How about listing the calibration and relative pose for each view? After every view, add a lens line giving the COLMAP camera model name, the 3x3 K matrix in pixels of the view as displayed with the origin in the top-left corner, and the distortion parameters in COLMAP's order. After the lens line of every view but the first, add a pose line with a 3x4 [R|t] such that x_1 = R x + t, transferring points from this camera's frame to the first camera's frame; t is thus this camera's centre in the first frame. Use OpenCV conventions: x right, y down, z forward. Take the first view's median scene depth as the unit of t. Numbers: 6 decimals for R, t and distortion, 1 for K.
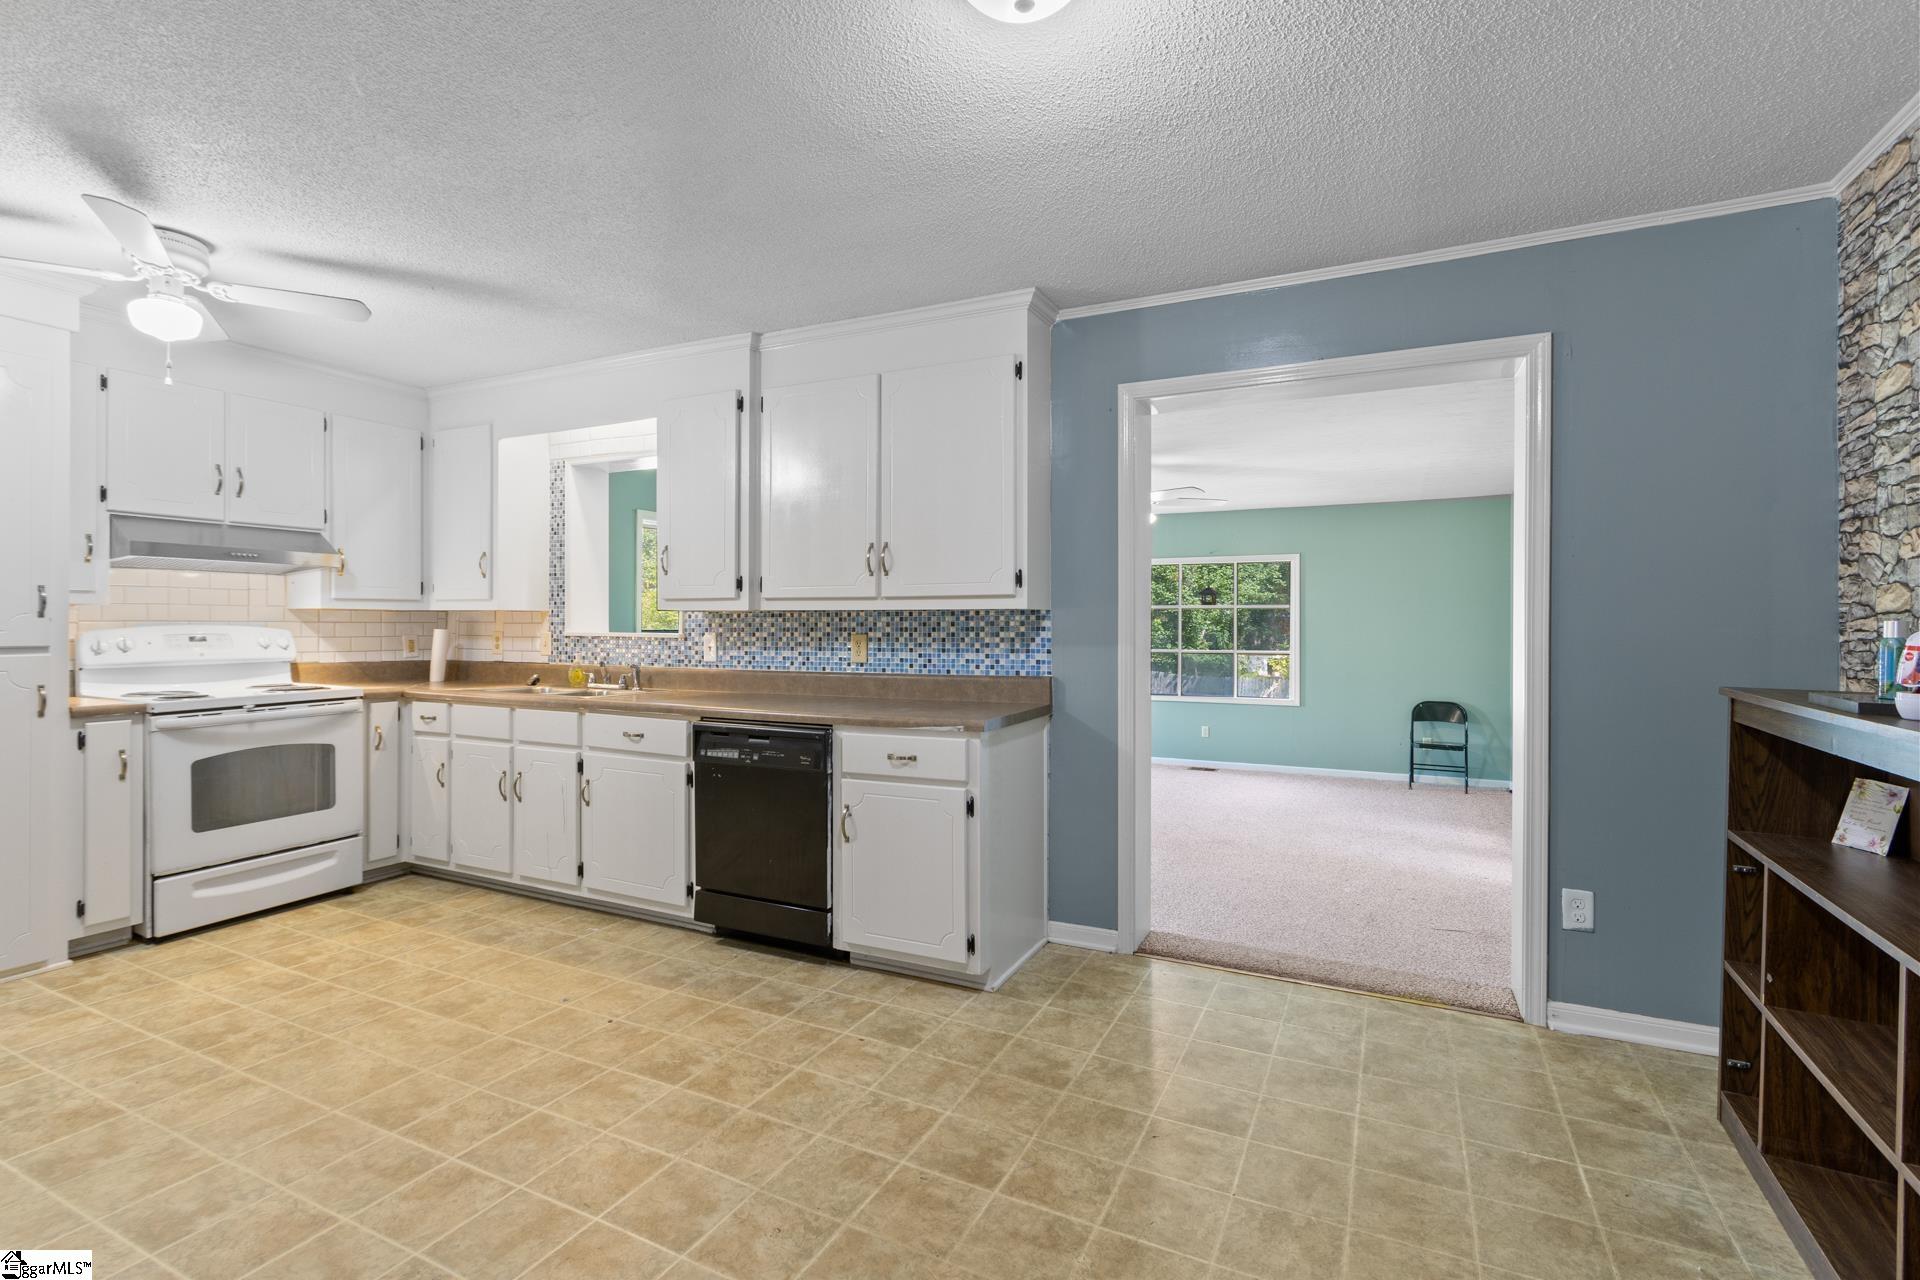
lens RADIAL K [[878.4, 0, 952.7], [0, 878.4, 627.7], [0, 0, 1]] dist [0.003615, -0.002057]
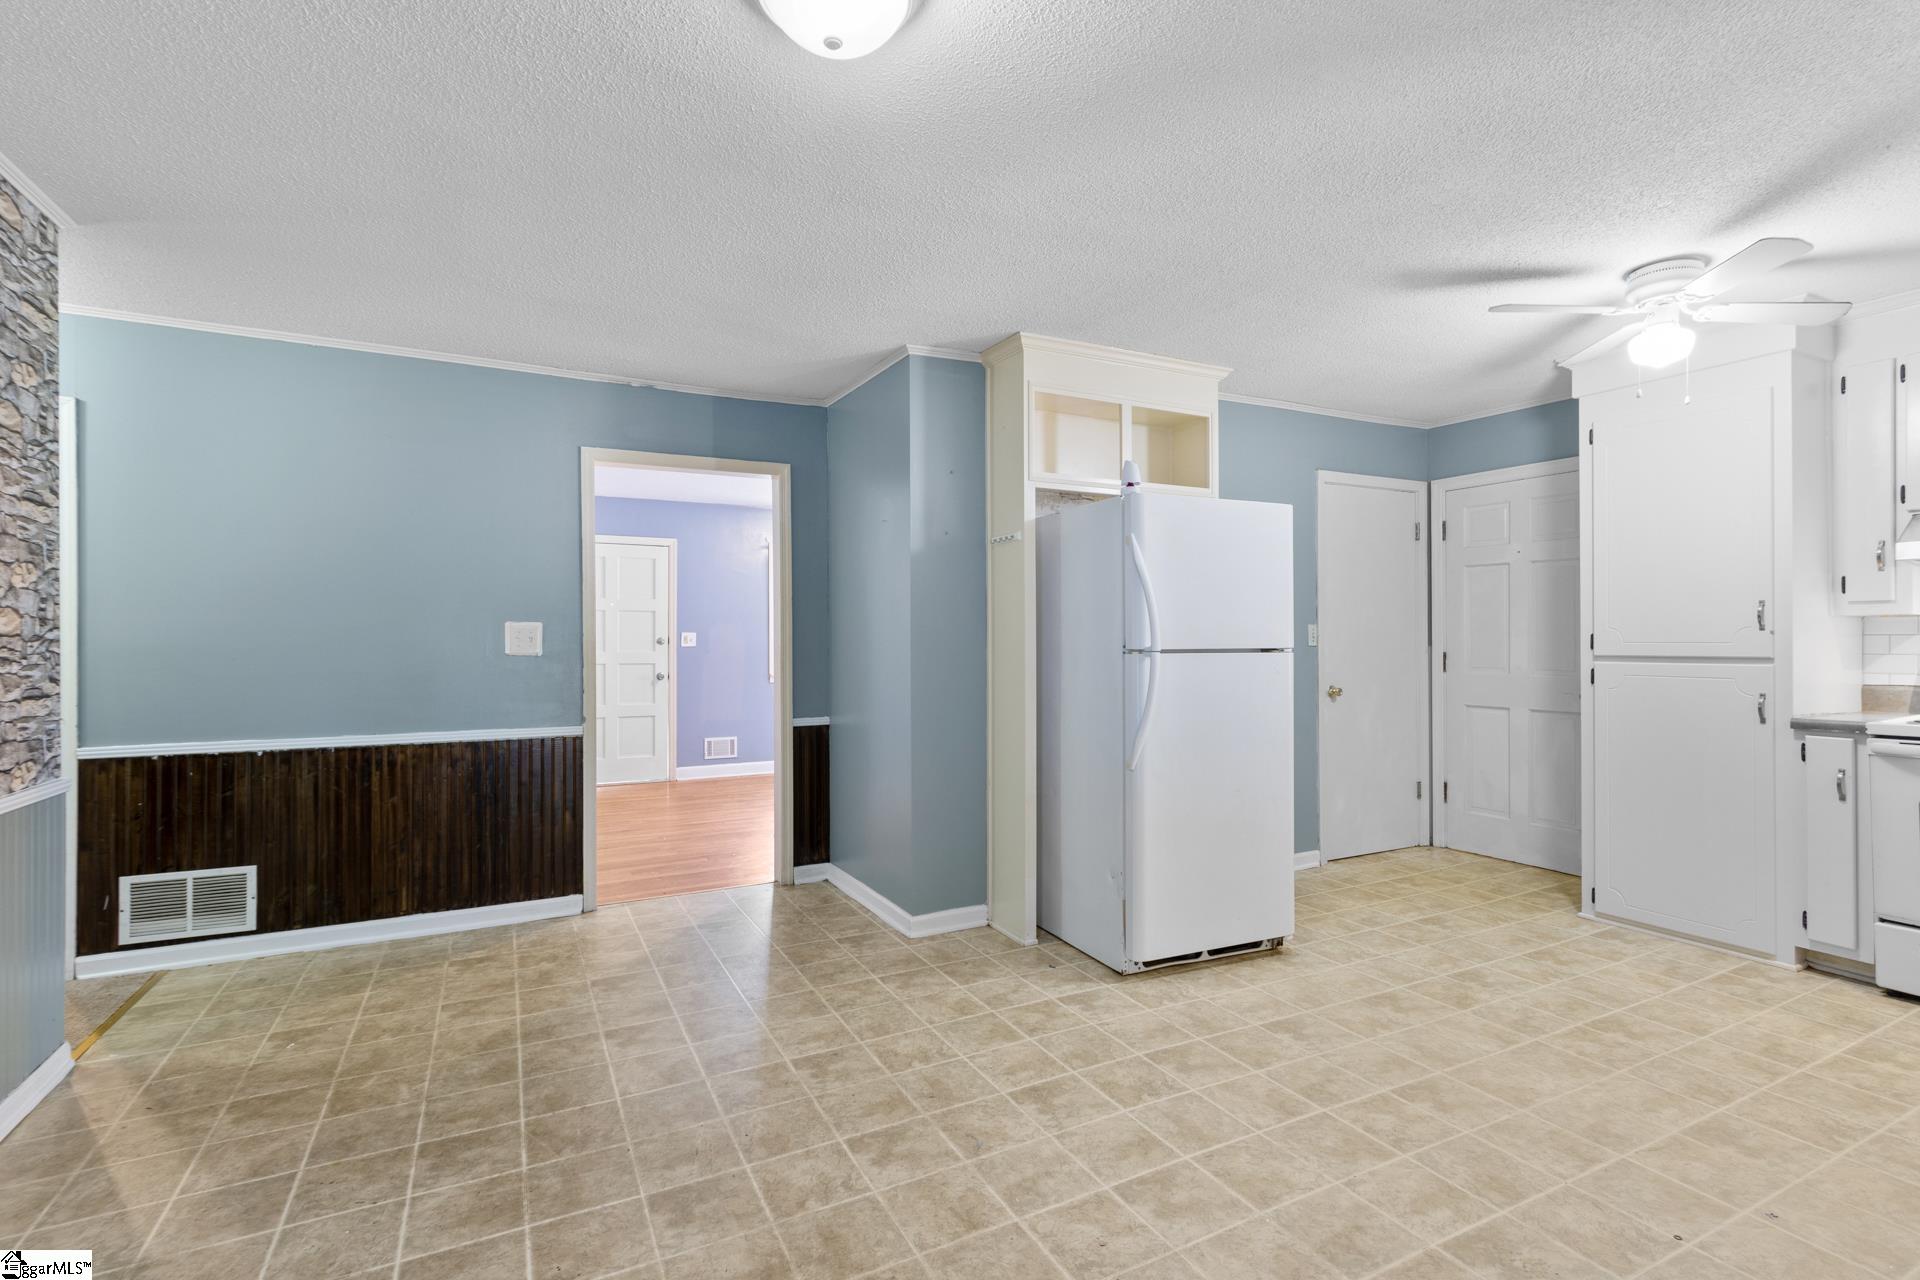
lens RADIAL K [[878.4, 0, 954.3], [0, 878.4, 641.9], [0, 0, 1]] dist [0.003615, -0.002057]
pose [[-0.595094, 0.002257, -0.803653, 0.376750], [0.003460, 0.999994, 0.000246, -0.001414], [0.803648, -0.002634, -0.595099, 0.779394]]
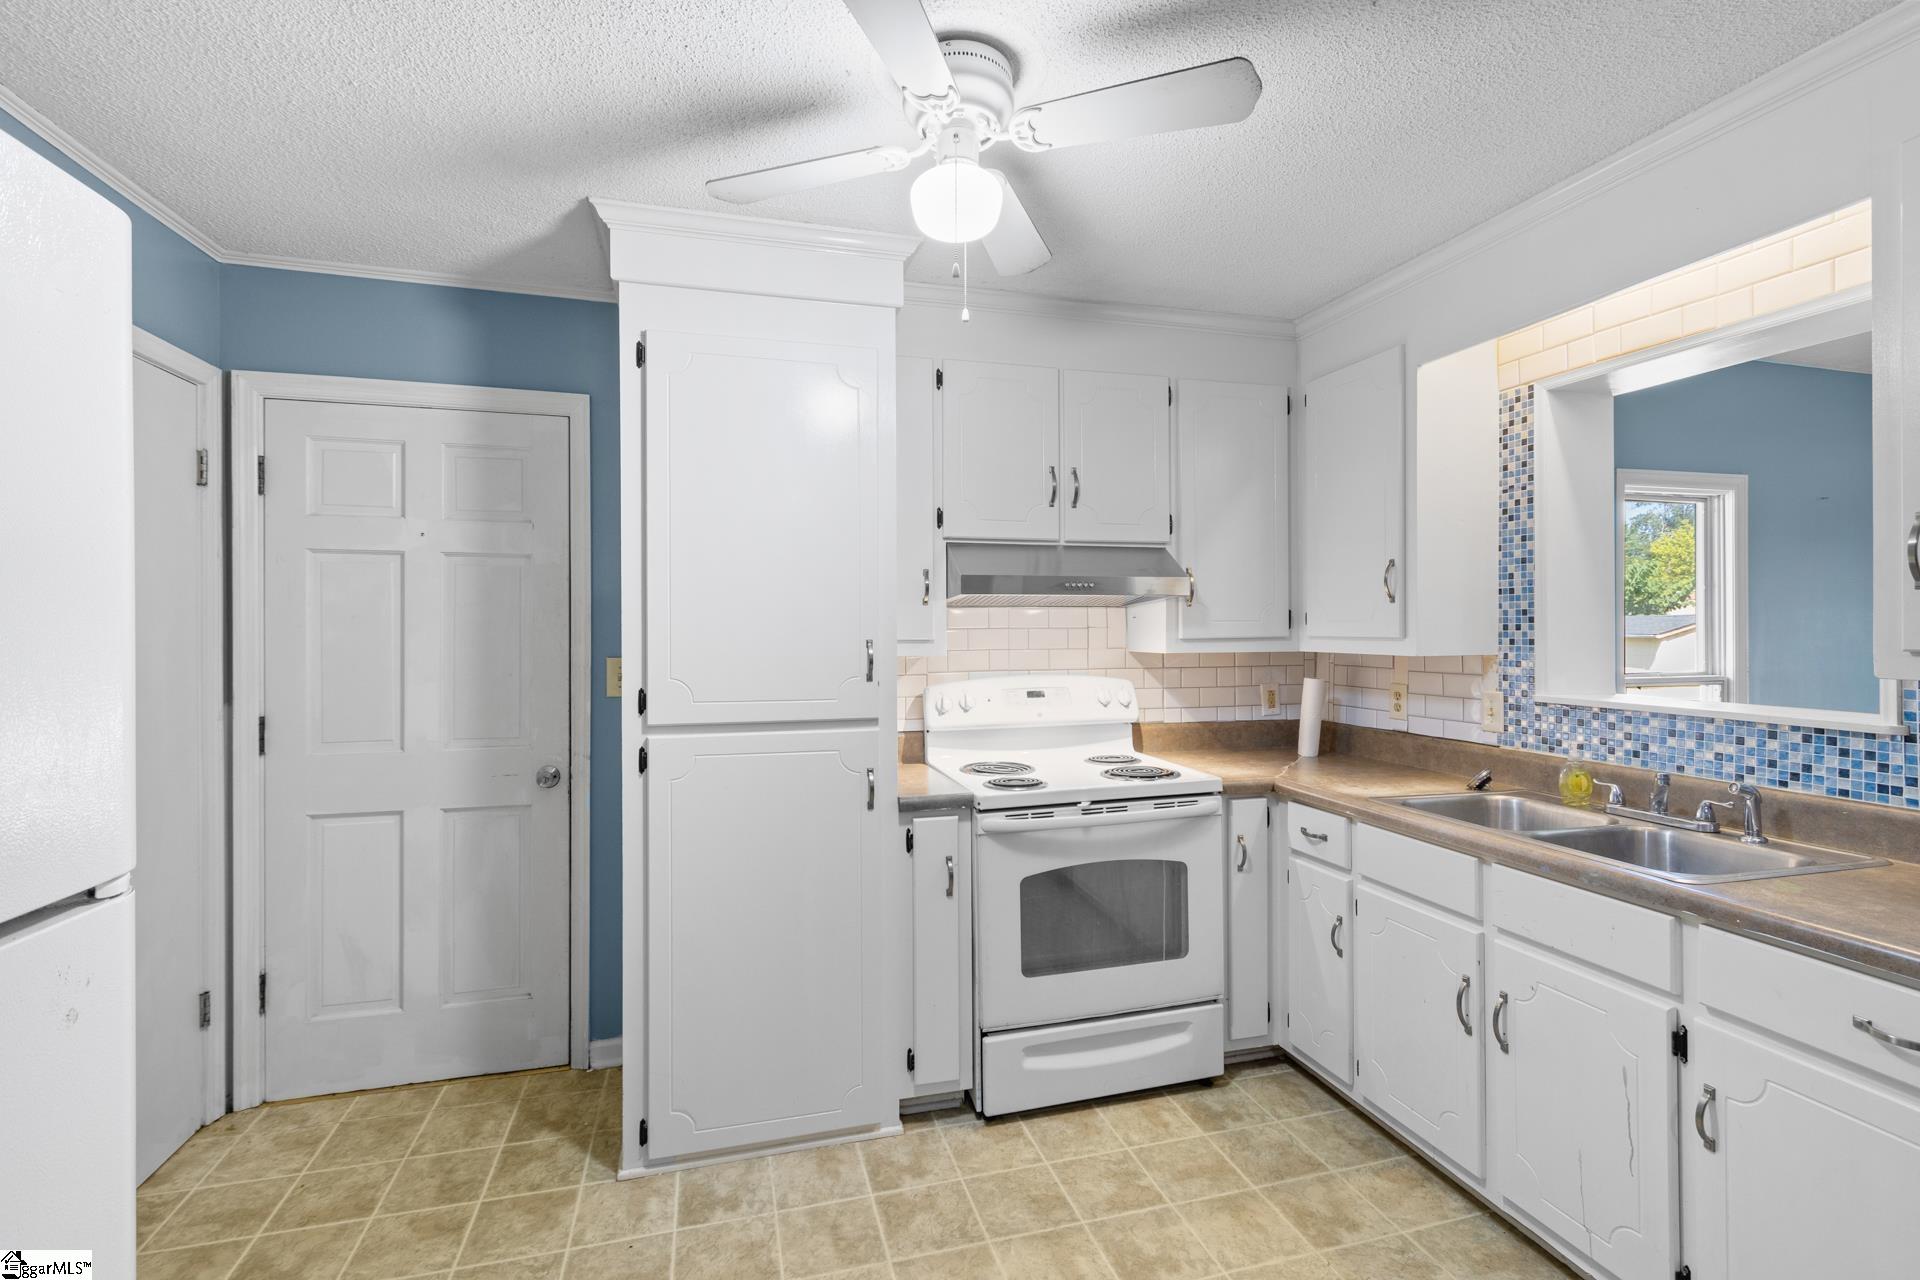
lens RADIAL K [[878.4, 0, 959.0], [0, 878.4, 628.2], [0, 0, 1]] dist [0.003615, -0.002057]
pose [[0.666836, -0.007259, -0.745169, -0.372675], [0.005860, 0.999973, -0.004497, -0.050240], [0.745181, -0.001368, 0.666860, 0.497459]]
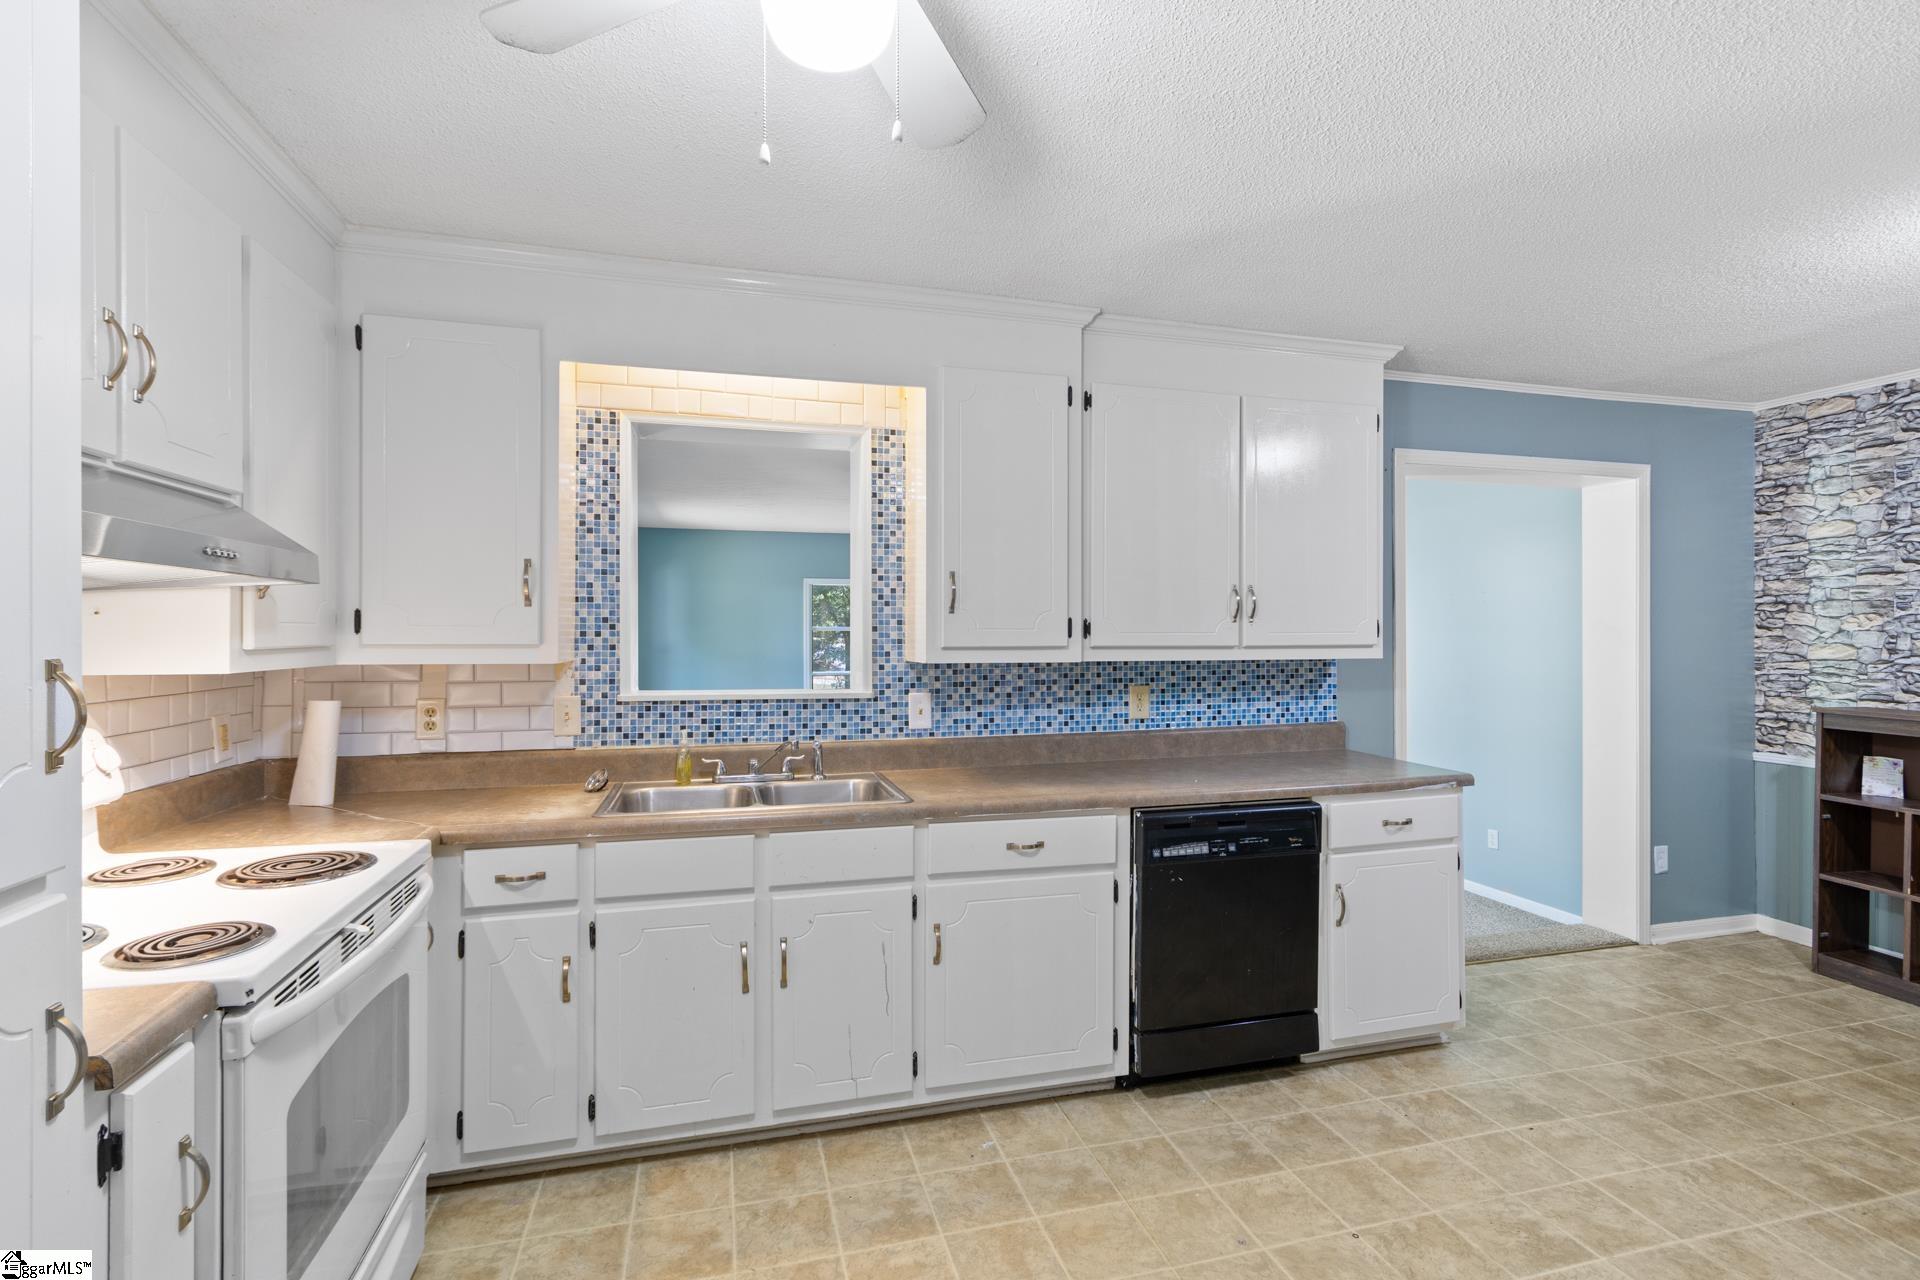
lens RADIAL K [[878.4, 0, 948.3], [0, 878.4, 633.0], [0, 0, 1]] dist [0.003615, -0.002057]
pose [[0.750715, -0.003437, 0.660617, -0.924768], [0.004081, 0.999992, 0.000565, -0.051518], [-0.660614, 0.002271, 0.750723, 0.543747]]
